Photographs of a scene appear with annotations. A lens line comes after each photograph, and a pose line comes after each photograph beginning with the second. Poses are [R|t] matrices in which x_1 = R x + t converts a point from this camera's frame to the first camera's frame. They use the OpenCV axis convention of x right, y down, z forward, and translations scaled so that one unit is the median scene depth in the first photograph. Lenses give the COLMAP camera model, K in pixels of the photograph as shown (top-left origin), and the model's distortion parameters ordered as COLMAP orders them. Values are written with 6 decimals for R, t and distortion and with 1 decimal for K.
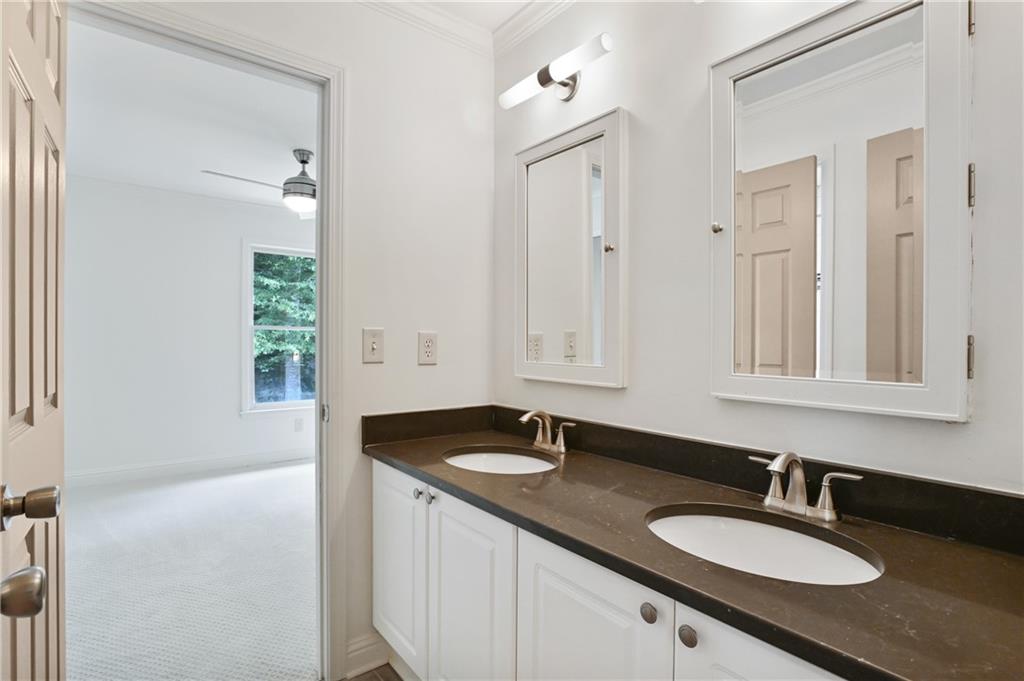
lens RADIAL K [[492.8, 0, 510.5], [0, 492.8, 342.7], [0, 0, 1]] dist [-0.000563, -0.000056]
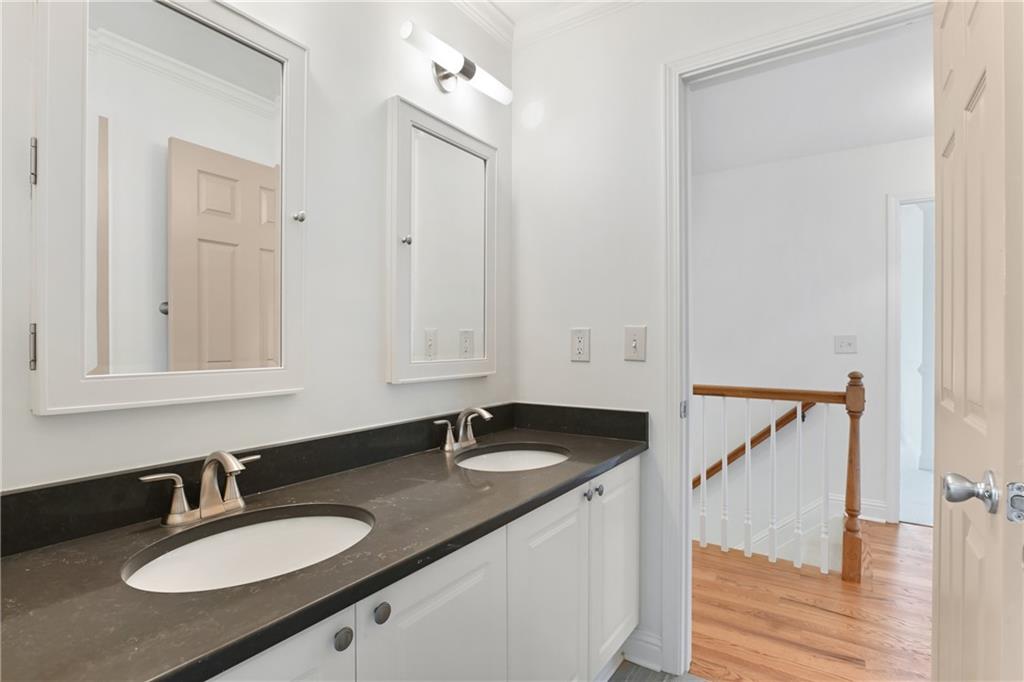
lens RADIAL K [[504.1, 0, 507.6], [0, 504.1, 345.2], [0, 0, 1]] dist [-0.045758, 0.021433]
pose [[-0.314782, 0.003116, 0.949159, -0.386457], [0.007251, 0.999973, -0.000878, 0.012814], [-0.949136, 0.006605, -0.314797, 0.555279]]
